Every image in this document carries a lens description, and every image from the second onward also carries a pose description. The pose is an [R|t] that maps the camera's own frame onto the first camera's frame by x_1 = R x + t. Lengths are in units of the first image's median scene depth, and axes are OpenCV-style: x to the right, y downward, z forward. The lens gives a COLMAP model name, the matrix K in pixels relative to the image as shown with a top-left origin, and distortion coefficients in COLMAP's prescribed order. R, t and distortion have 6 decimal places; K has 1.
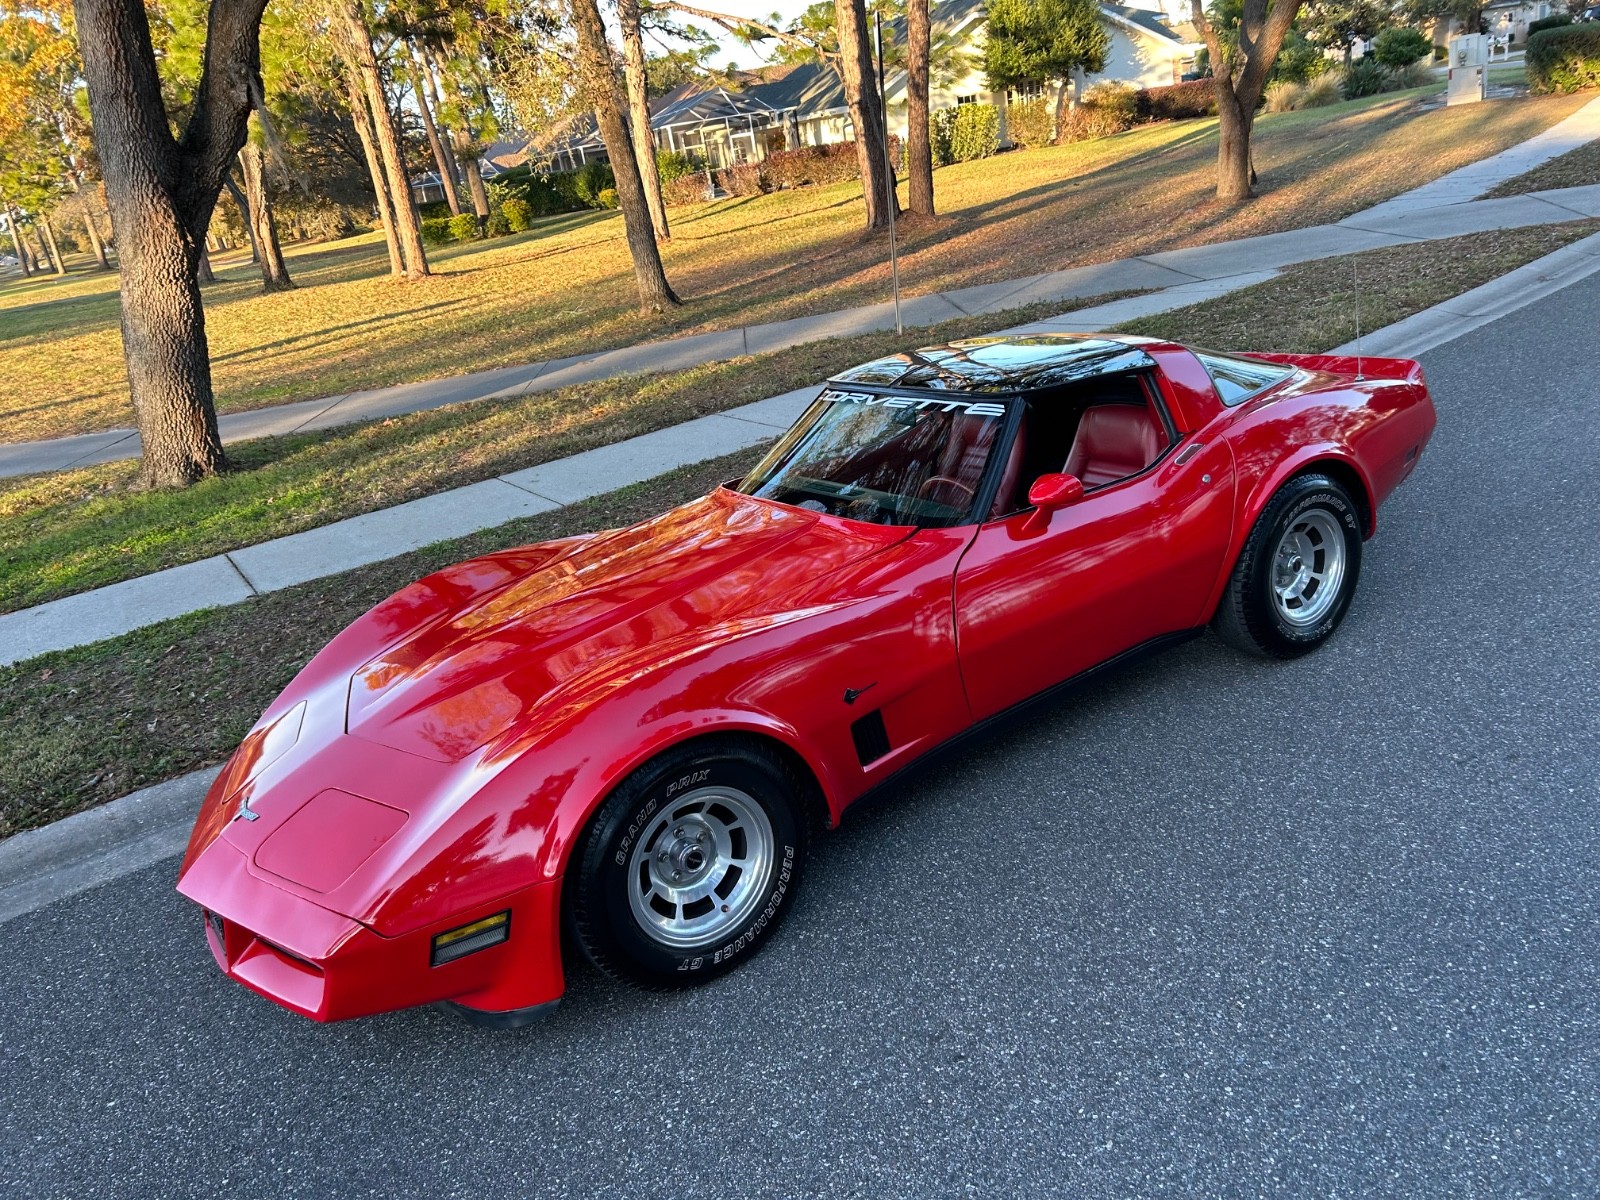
lens RADIAL K [[1332.3, 0, 800.0], [0, 1332.3, 600.0], [0, 0, 1]] dist [0.070385, -0.093809]
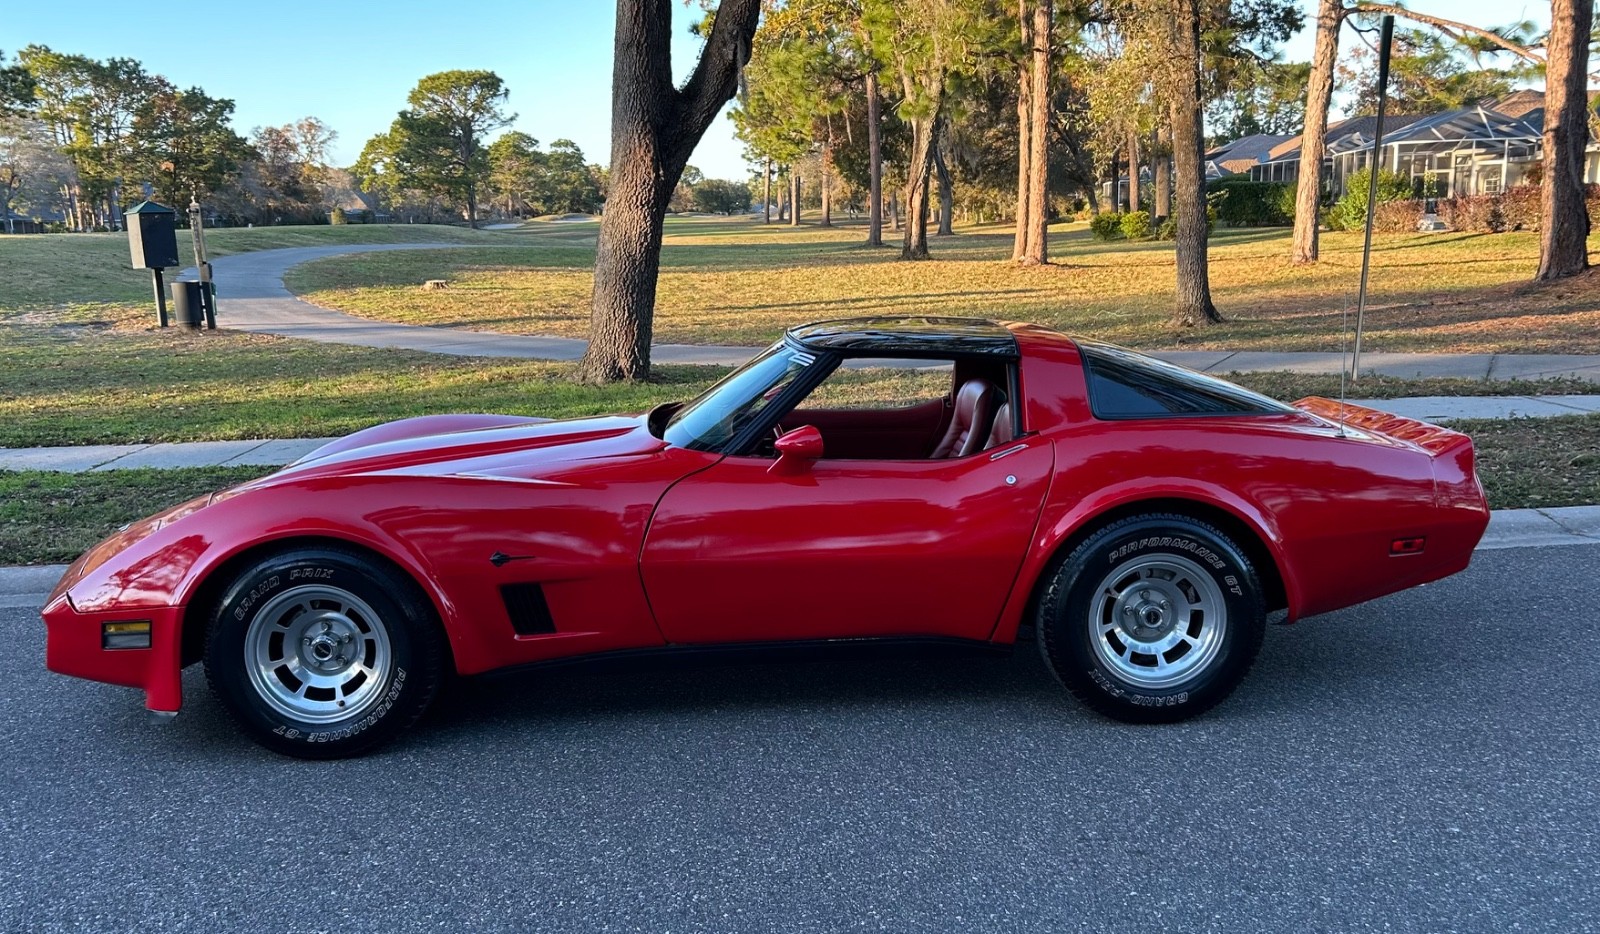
lens RADIAL K [[1576.9, 0, 800.0], [0, 1576.9, 467.0], [0, 0, 1]] dist [0.046022, -0.072671]
pose [[0.813617, 0.210210, -0.542069, 0.236739], [-0.280289, 0.958668, -0.048935, -0.001662], [0.509378, 0.191750, 0.838908, 0.006082]]
